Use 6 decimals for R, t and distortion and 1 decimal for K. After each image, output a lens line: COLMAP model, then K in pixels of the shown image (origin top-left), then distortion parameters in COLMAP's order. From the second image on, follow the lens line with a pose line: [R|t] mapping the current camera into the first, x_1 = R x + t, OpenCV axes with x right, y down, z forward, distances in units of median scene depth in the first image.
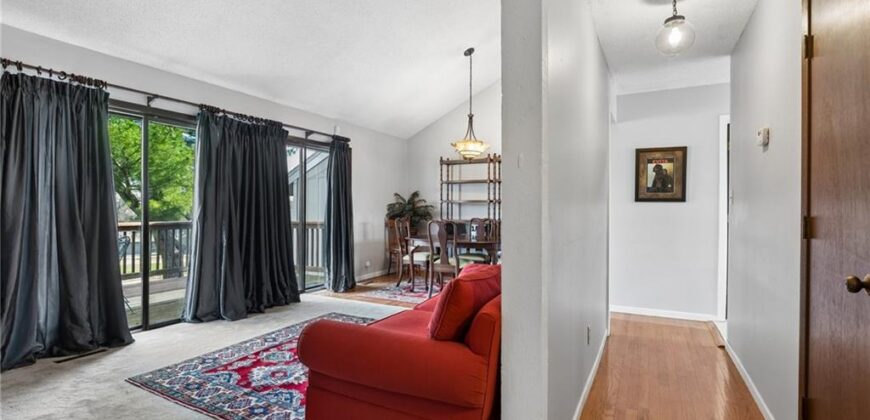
lens RADIAL K [[418.8, 0, 430.1], [0, 418.8, 208.8], [0, 0, 1]] dist [-0.003066, -0.000125]
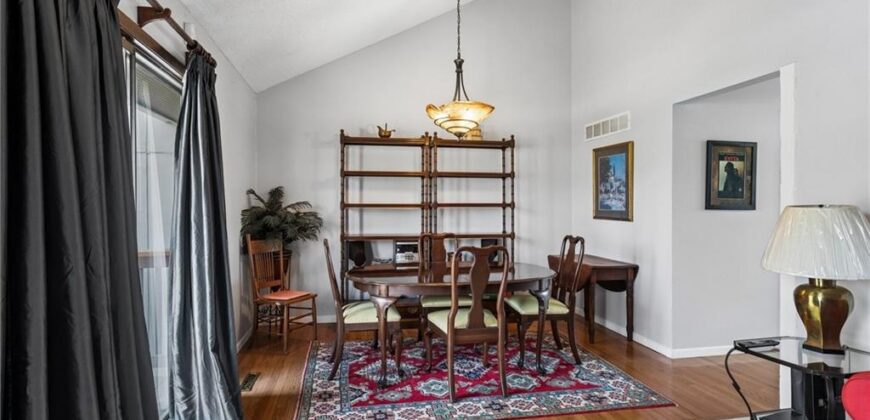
lens RADIAL K [[432.7, 0, 423.8], [0, 432.7, 210.3], [0, 0, 1]] dist [-0.002312, -0.000099]
pose [[0.787264, -0.007546, 0.616570, -0.372856], [0.002468, 0.999956, 0.009086, -0.022132], [-0.616612, -0.005632, 0.787247, 0.645494]]
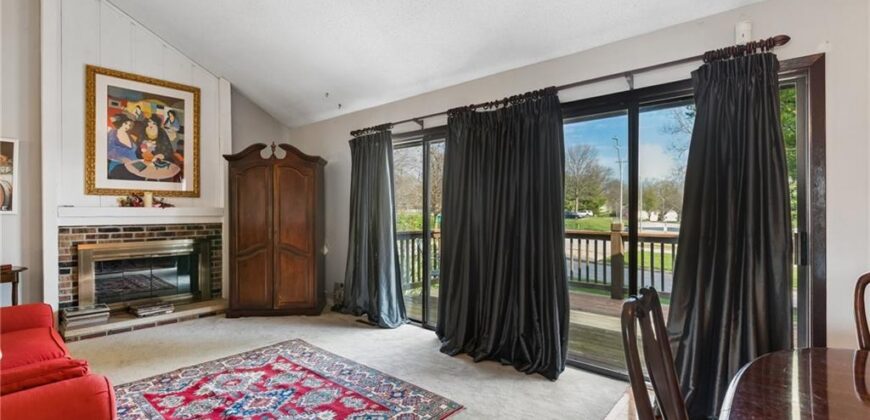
lens RADIAL K [[396.1, 0, 430.7], [0, 396.1, 209.8], [0, 0, 1]] dist [0.000127, 0.000241]
pose [[-0.238114, -0.002938, -0.971233, 0.275894], [0.004237, 0.999983, -0.004064, -0.017985], [0.971228, -0.005082, -0.238097, 0.975553]]
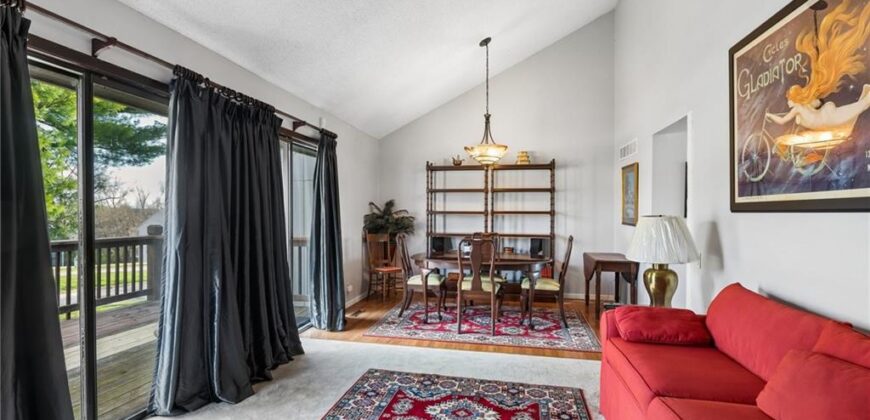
lens RADIAL K [[407.1, 0, 431.3], [0, 407.1, 219.7], [0, 0, 1]] dist [0.001089, 0.000260]
pose [[0.959583, -0.003579, 0.281401, -0.297285], [-0.002107, 0.999800, 0.019903, -0.027282], [-0.281416, -0.019691, 0.959384, 0.254679]]
